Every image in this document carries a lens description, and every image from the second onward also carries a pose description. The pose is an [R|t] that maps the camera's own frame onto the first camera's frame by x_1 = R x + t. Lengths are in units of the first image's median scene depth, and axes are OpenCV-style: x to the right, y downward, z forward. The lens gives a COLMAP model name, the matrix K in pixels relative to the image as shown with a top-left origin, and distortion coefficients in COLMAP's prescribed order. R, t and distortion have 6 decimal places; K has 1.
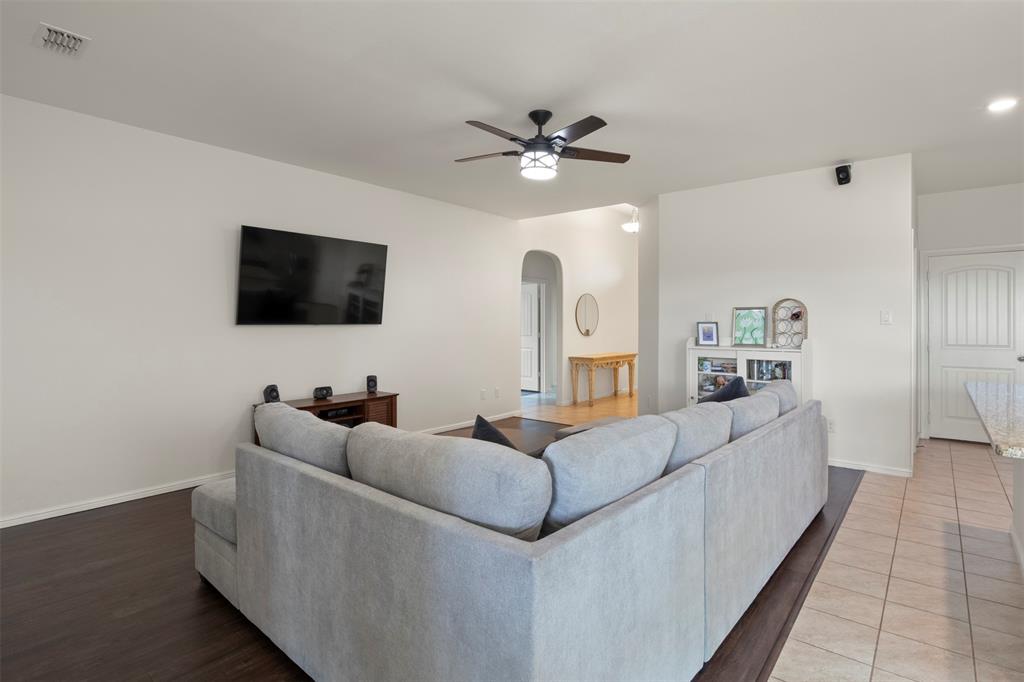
lens RADIAL K [[514.4, 0, 510.5], [0, 514.4, 329.0], [0, 0, 1]] dist [-0.006105, -0.000580]
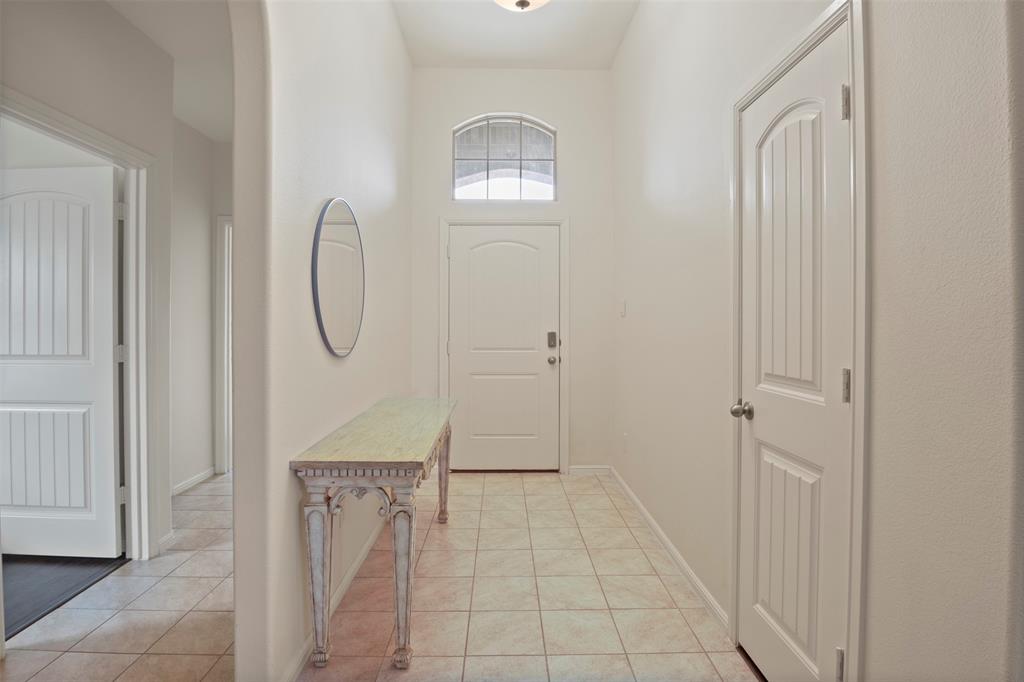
lens RADIAL K [[520.6, 0, 511.1], [0, 520.6, 322.5], [0, 0, 1]] dist [0.000163, -0.018151]
pose [[0.759576, -0.002539, 0.650413, 0.034252], [0.007161, 0.999964, -0.004460, -0.002523], [-0.650379, 0.008045, 0.759568, 0.653341]]
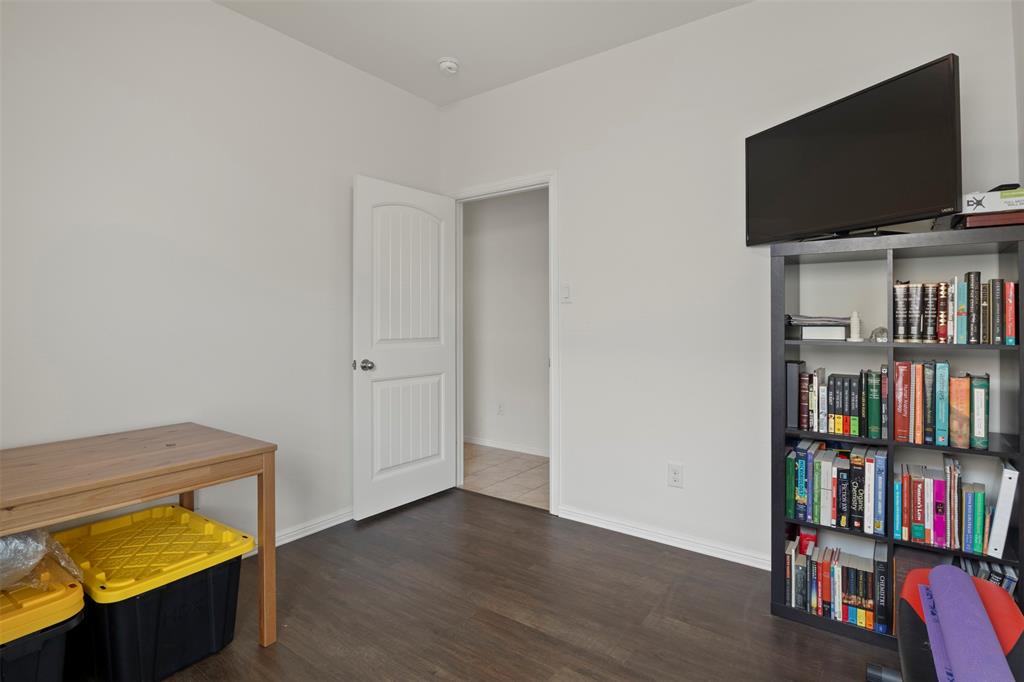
lens RADIAL K [[517.1, 0, 509.9], [0, 517.1, 322.3], [0, 0, 1]] dist [-0.001779, -0.000711]
pose [[-0.079955, -0.001015, 0.996798, -0.324734], [0.004857, 0.999987, 0.001408, 0.000957], [-0.996787, 0.004954, -0.079949, 0.990261]]
